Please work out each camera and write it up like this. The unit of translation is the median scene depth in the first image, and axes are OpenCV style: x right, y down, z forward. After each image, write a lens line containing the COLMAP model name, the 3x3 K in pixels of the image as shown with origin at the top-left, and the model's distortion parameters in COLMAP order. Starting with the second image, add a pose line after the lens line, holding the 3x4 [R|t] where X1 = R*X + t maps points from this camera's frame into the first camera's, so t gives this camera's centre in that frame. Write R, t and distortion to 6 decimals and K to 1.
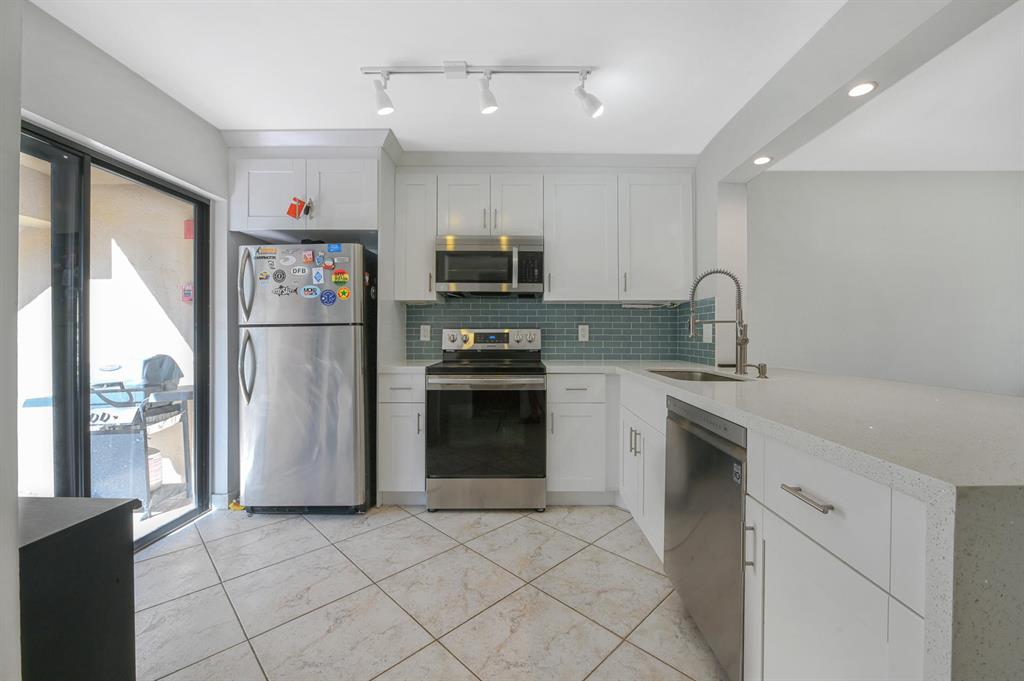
lens RADIAL K [[418.1, 0, 520.9], [0, 418.1, 337.3], [0, 0, 1]] dist [0.002993, -0.000245]
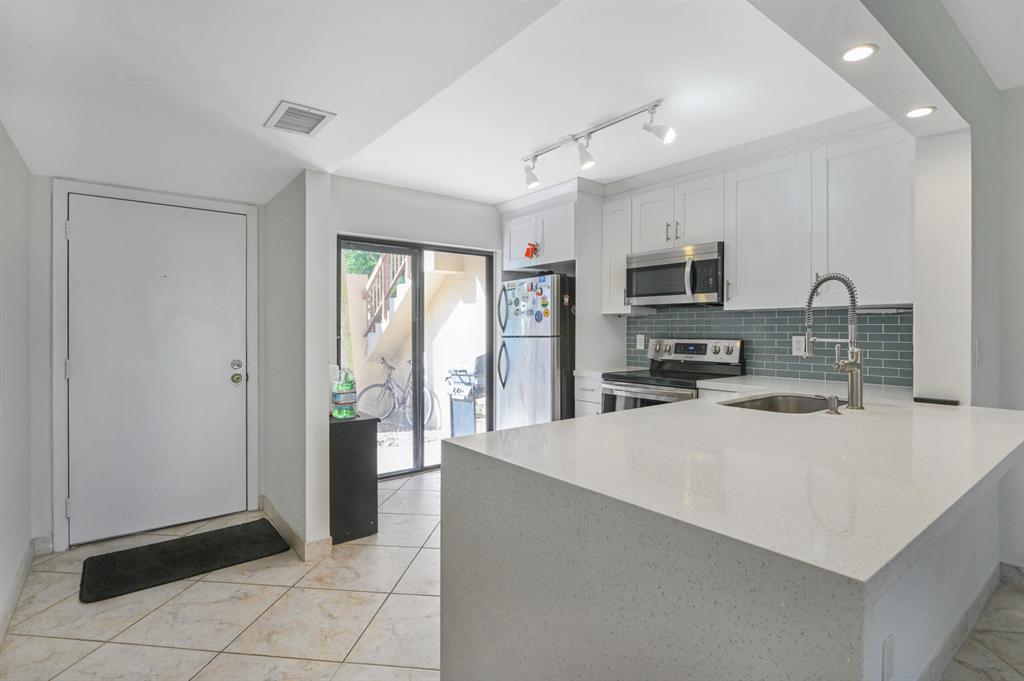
lens RADIAL K [[501.3, 0, 518.4], [0, 501.3, 333.7], [0, 0, 1]] dist [-0.001500, -0.001055]
pose [[0.625292, 0.005493, -0.780372, 0.654814], [-0.005629, 0.999981, 0.002529, -0.037519], [0.780371, 0.002811, 0.625311, -0.049159]]
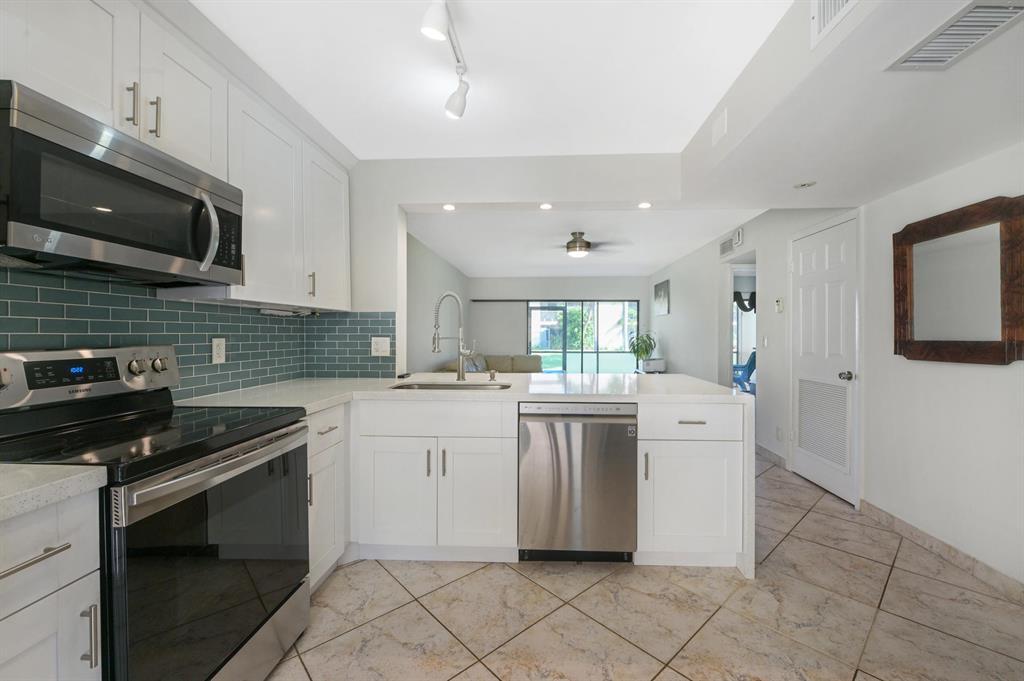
lens RADIAL K [[418.1, 0, 533.9], [0, 418.1, 338.7], [0, 0, 1]] dist [0.002993, -0.000245]
pose [[0.030458, -0.013434, 0.999446, -0.533468], [0.007996, 0.999881, 0.013196, -0.037523], [-0.999504, 0.007590, 0.030562, 0.578894]]
